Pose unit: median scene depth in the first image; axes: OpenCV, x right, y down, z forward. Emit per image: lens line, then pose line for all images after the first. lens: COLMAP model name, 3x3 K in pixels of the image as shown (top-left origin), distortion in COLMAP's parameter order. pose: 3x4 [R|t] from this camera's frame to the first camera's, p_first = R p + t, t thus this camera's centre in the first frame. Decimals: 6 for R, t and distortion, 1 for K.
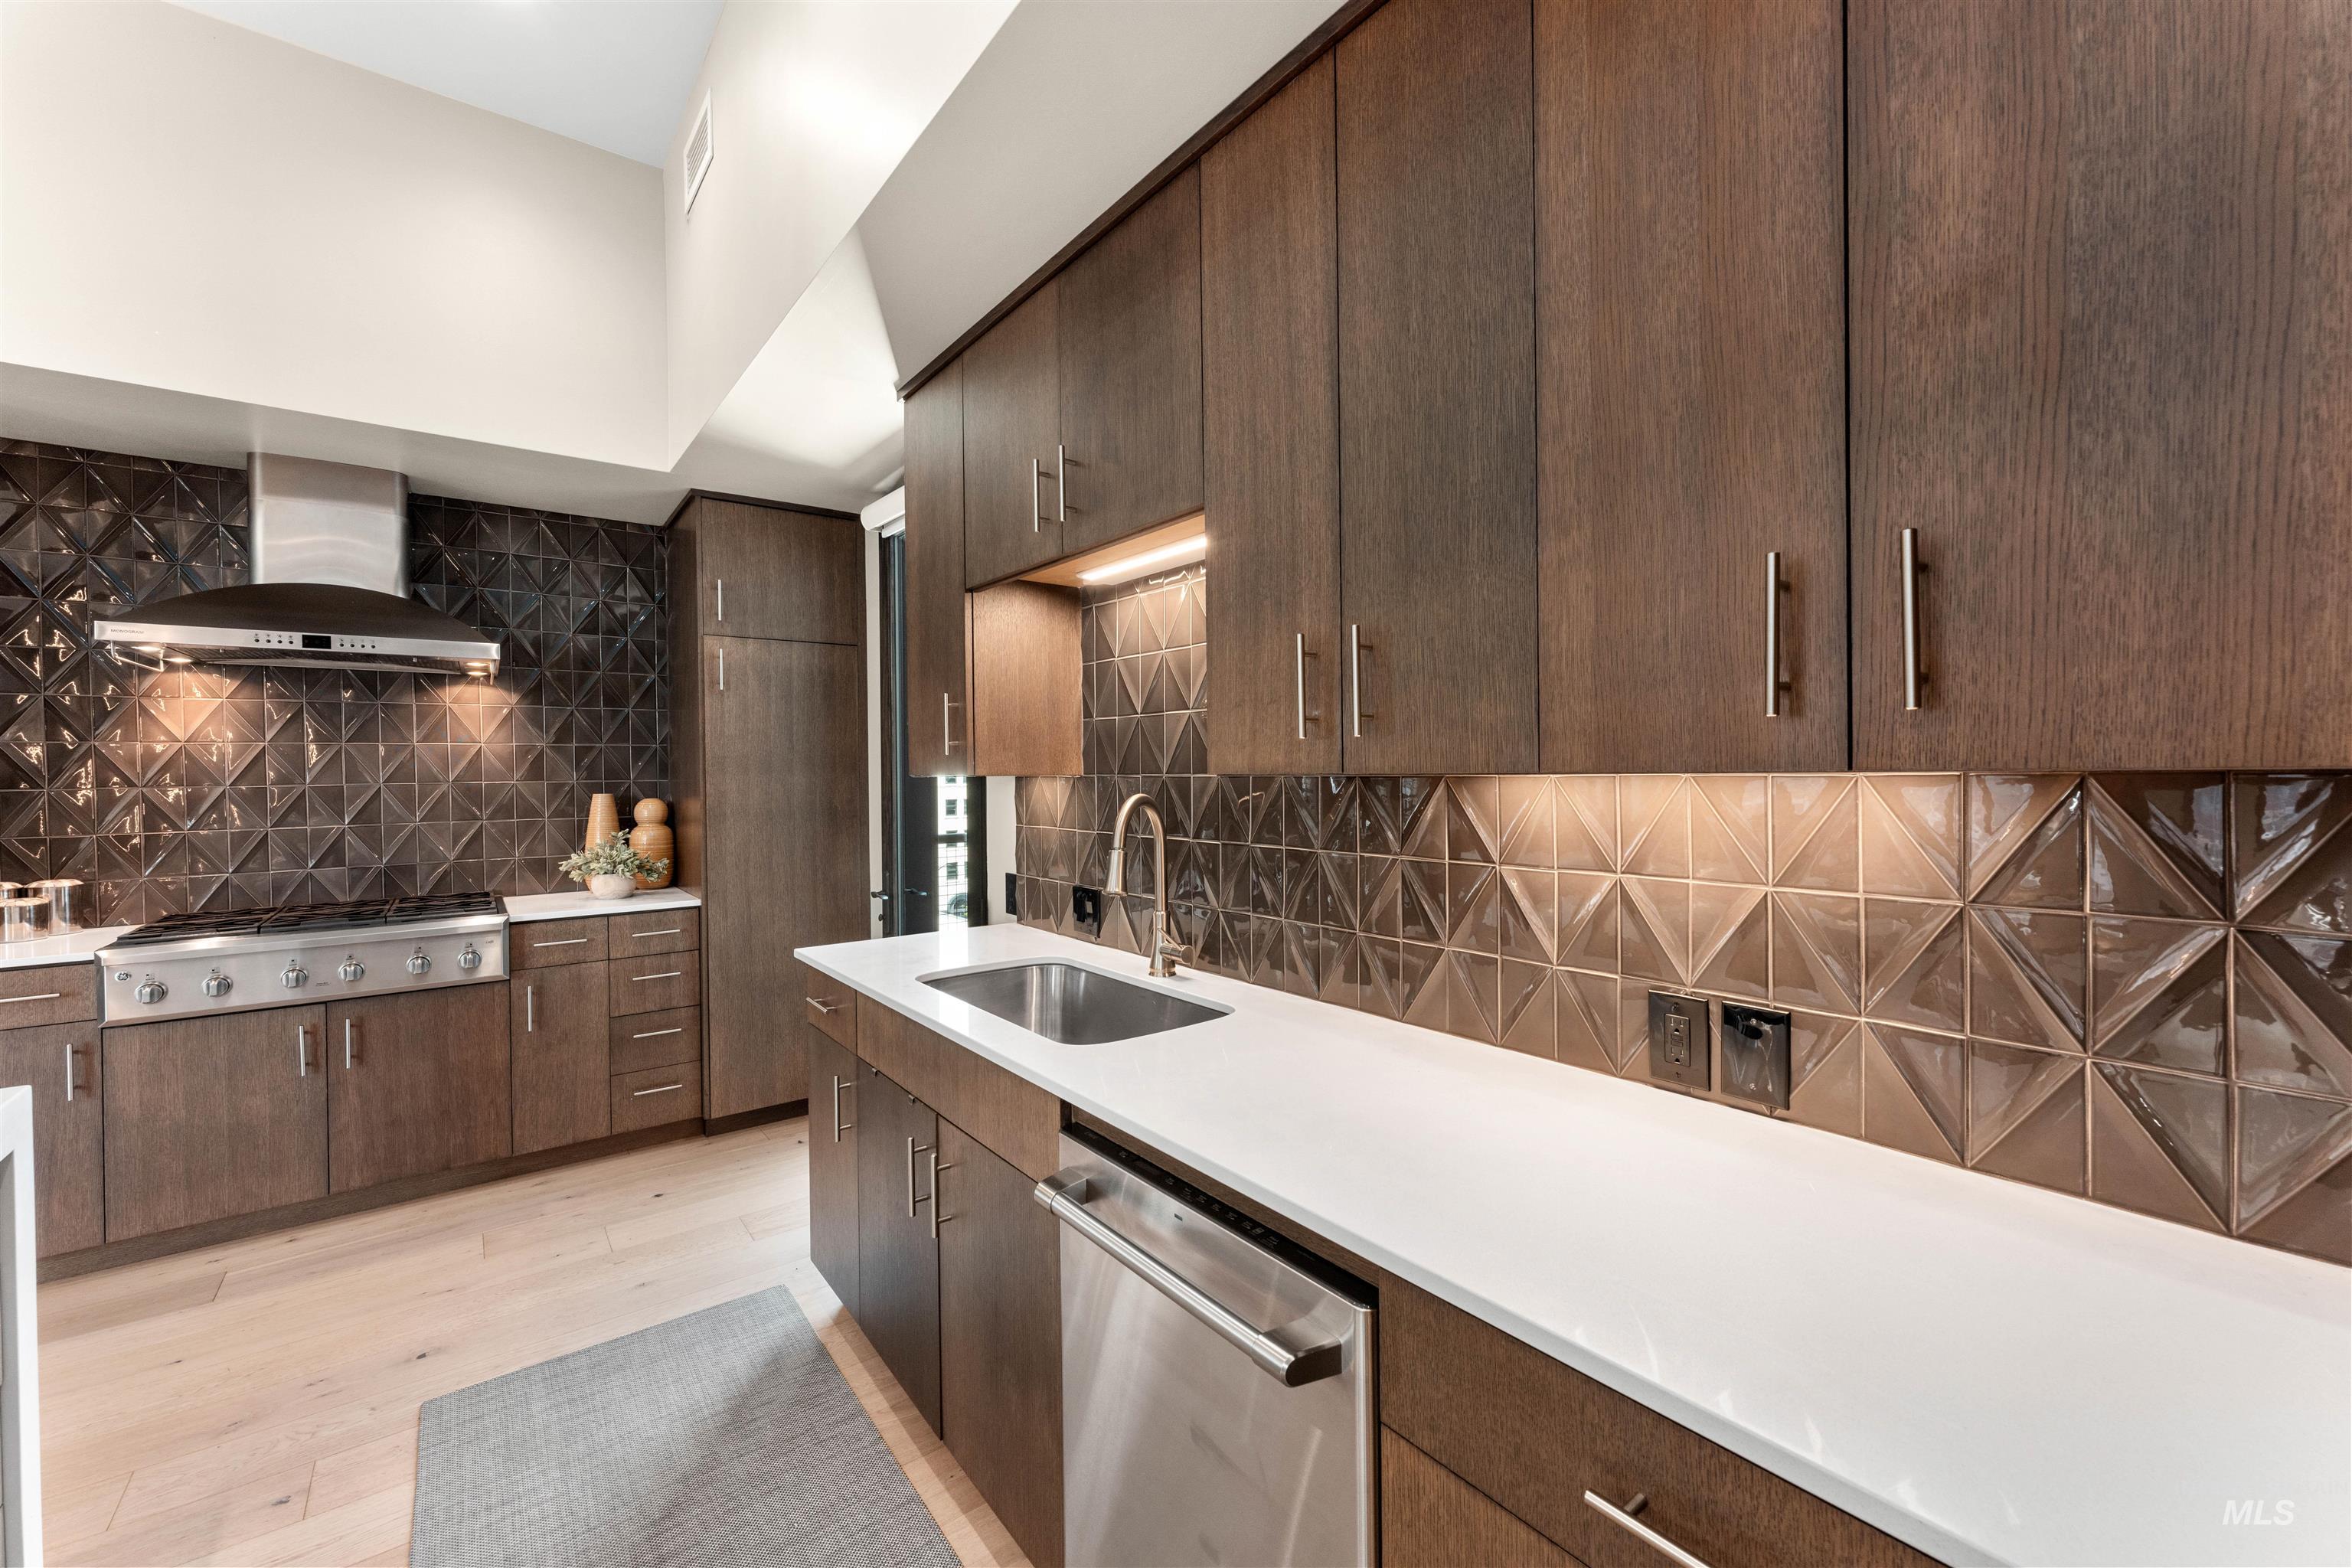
lens RADIAL K [[934.1, 0, 1186.2], [0, 934.1, 782.5], [0, 0, 1]] dist [0.001965, 0.000098]
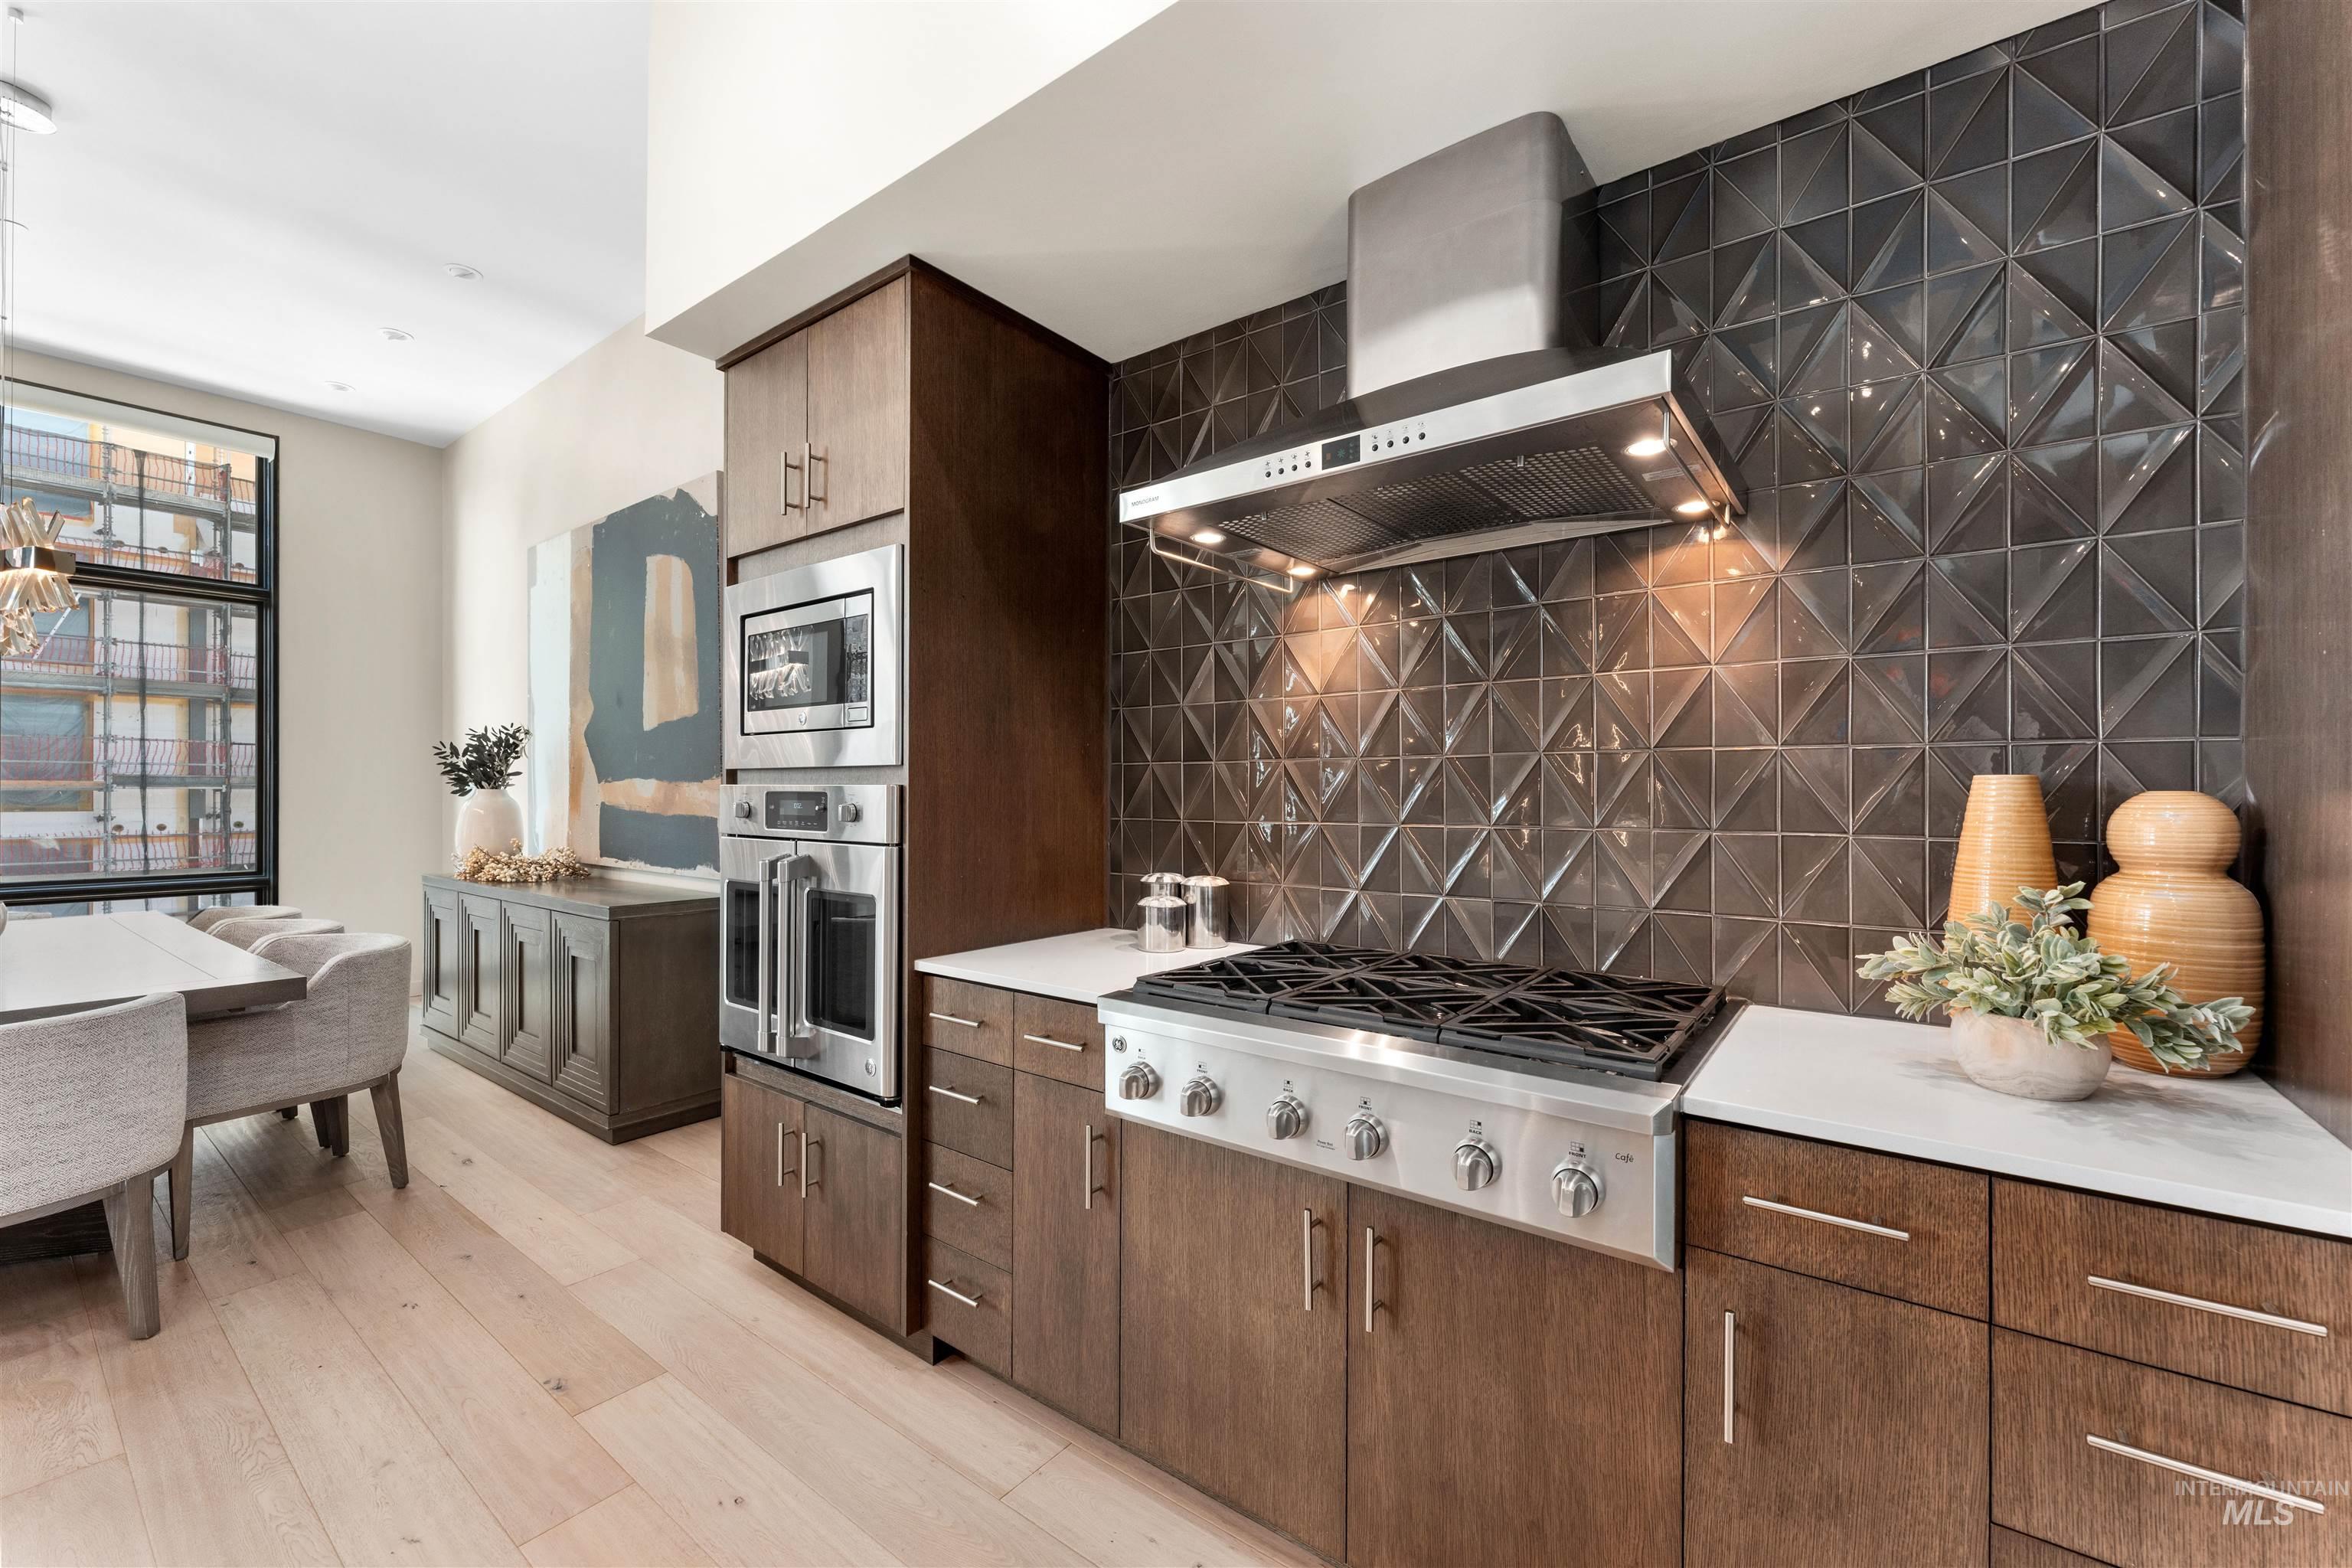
lens RADIAL K [[948.4, 0, 1158.8], [0, 948.4, 787.9], [0, 0, 1]] dist [0.002695, -0.000501]
pose [[0.247338, 0.007971, -0.968897, -0.373739], [-0.018812, 0.999817, 0.003423, 0.023284], [0.968747, 0.017380, 0.247443, 0.635170]]
